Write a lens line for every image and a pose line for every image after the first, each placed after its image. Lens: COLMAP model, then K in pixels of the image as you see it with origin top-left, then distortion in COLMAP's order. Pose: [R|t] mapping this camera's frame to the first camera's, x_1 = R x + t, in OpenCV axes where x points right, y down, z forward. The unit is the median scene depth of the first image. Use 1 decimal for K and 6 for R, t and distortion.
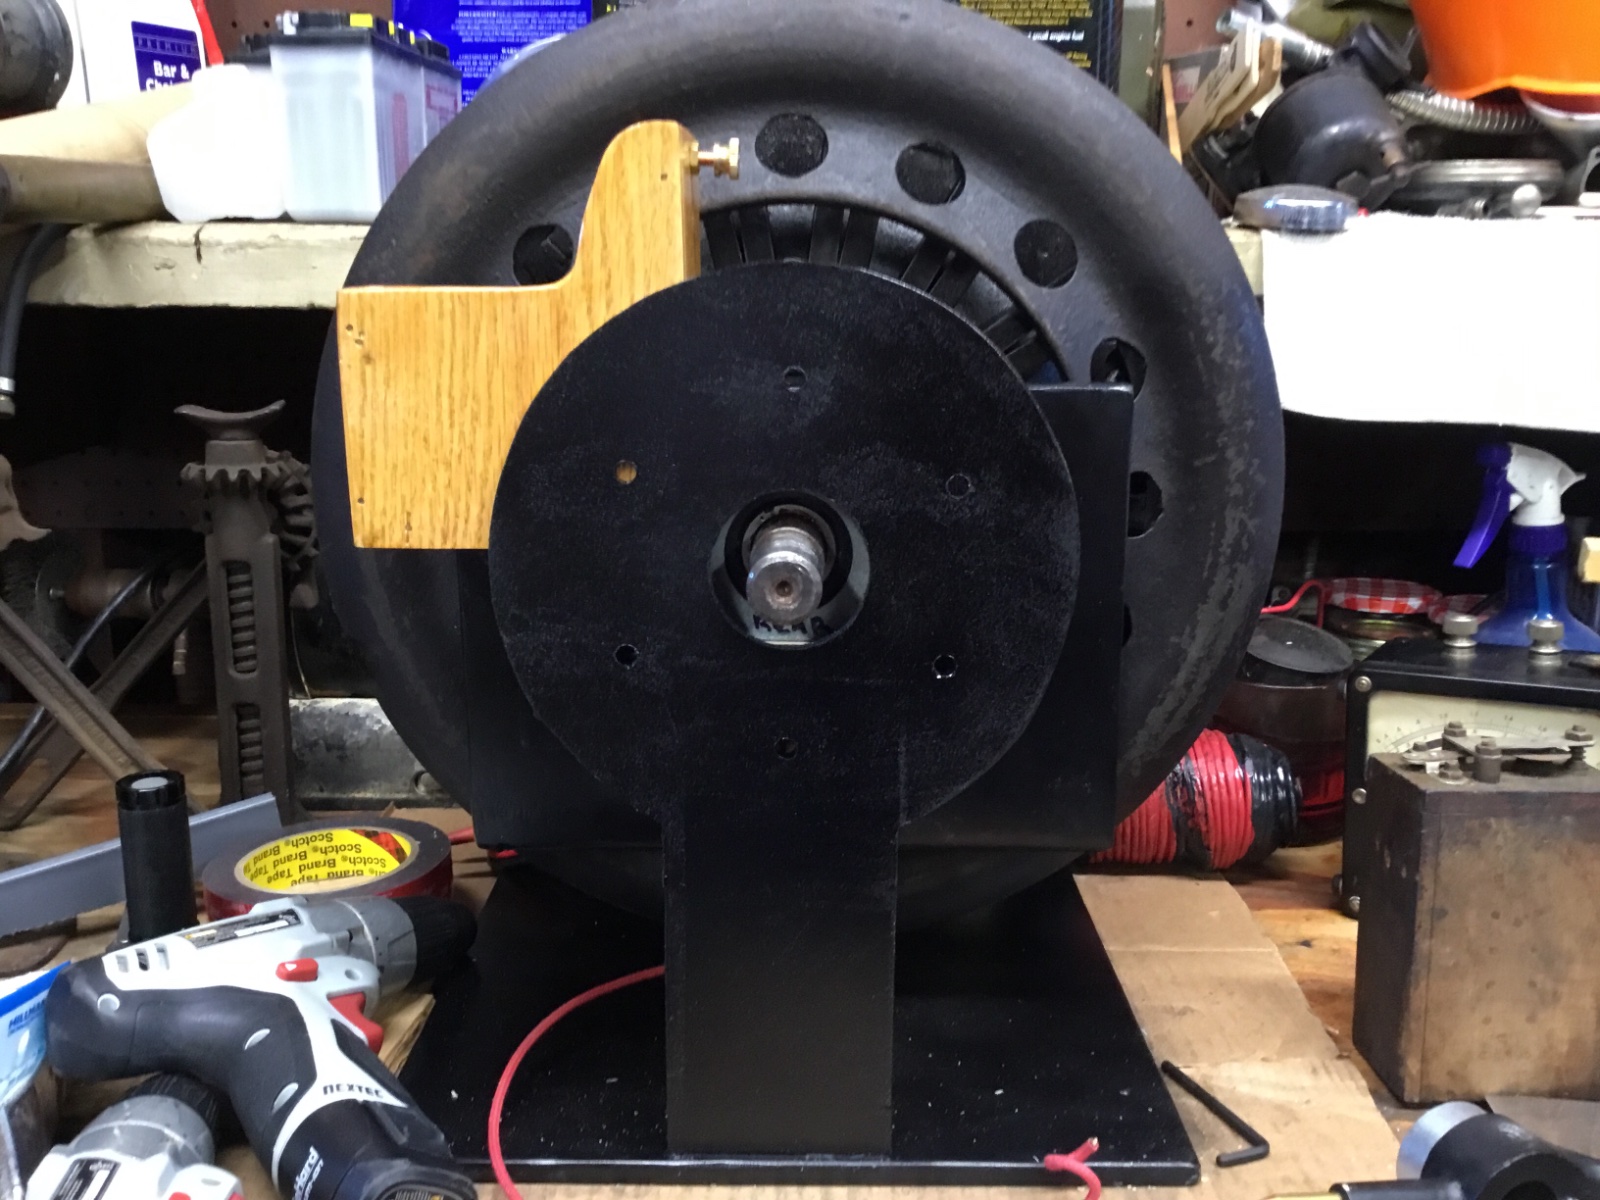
lens RADIAL K [[1438.4, 0, 800.0], [0, 1438.4, 600.0], [0, 0, 1]] dist [0.082238, -0.141529]
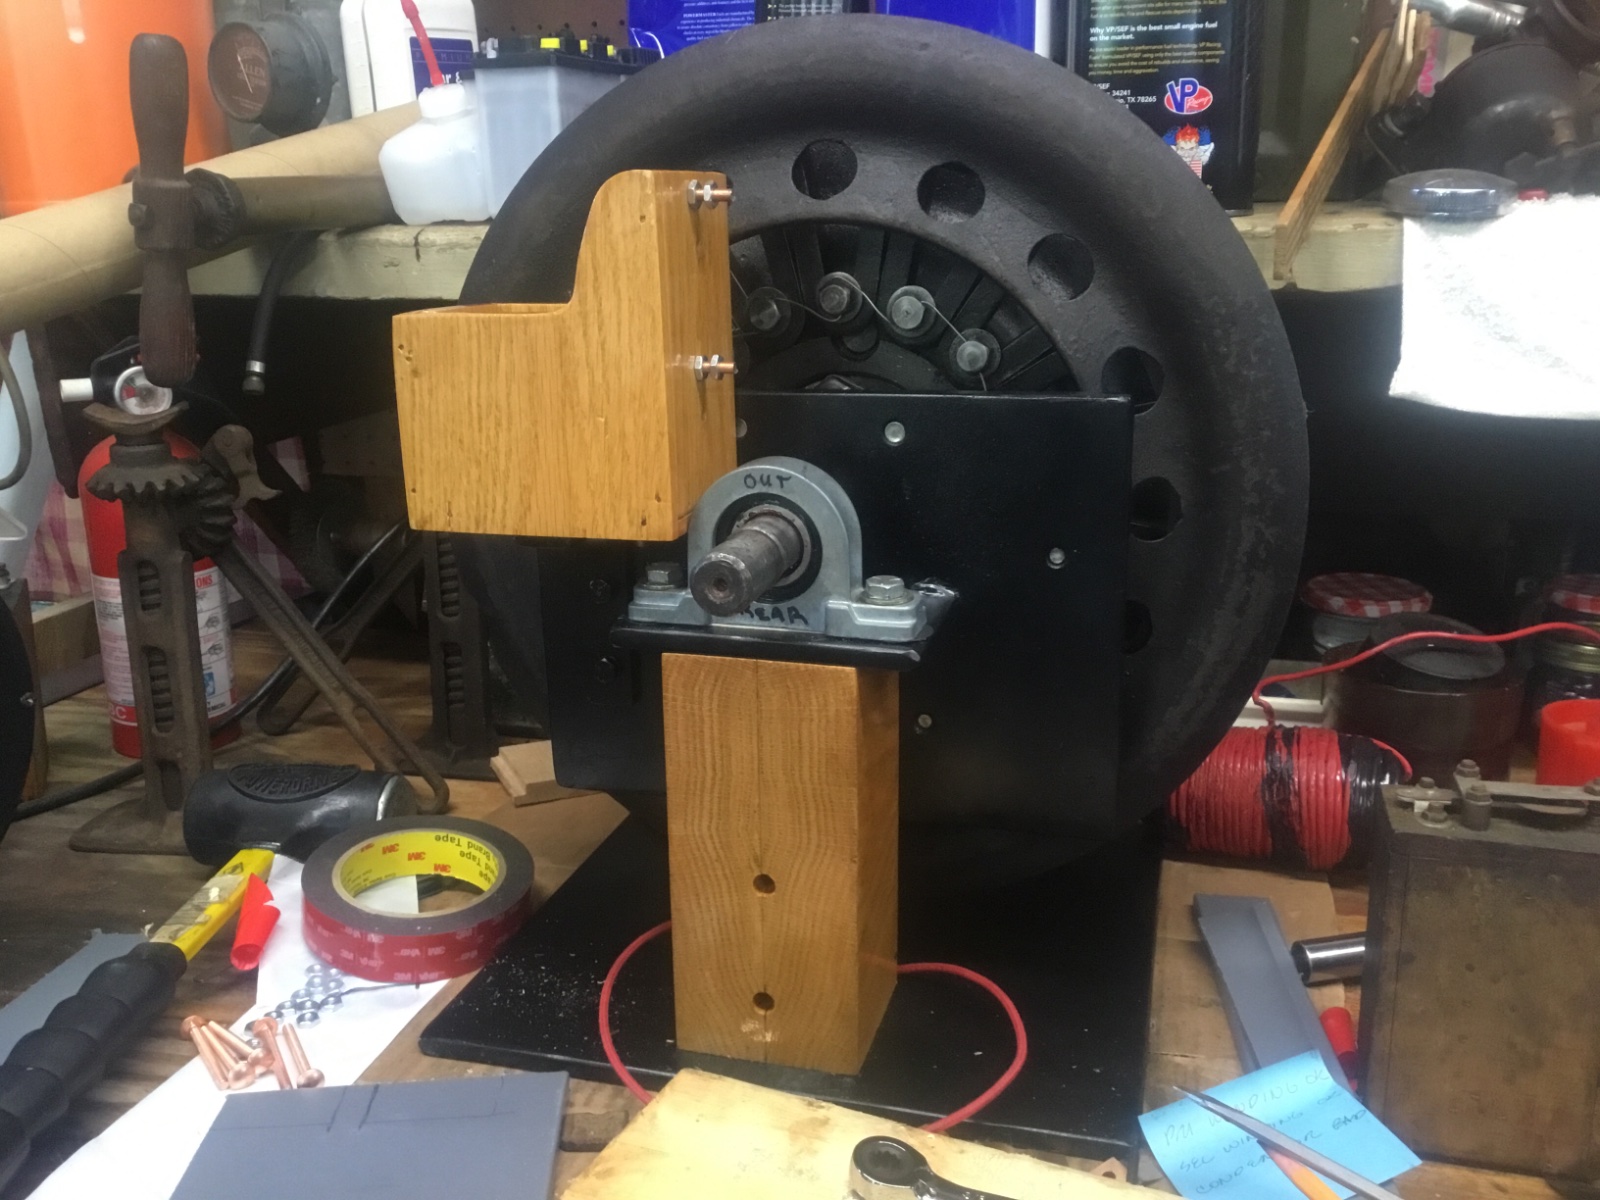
lens RADIAL K [[1450.0, 0, 800.0], [0, 1450.0, 600.0], [0, 0, 1]] dist [0.067965, -0.134573]
pose [[0.963663, 0.052963, -0.261817, 0.276726], [-0.042463, 0.998057, 0.045607, -0.039970], [0.263724, -0.032832, 0.964039, -0.067383]]
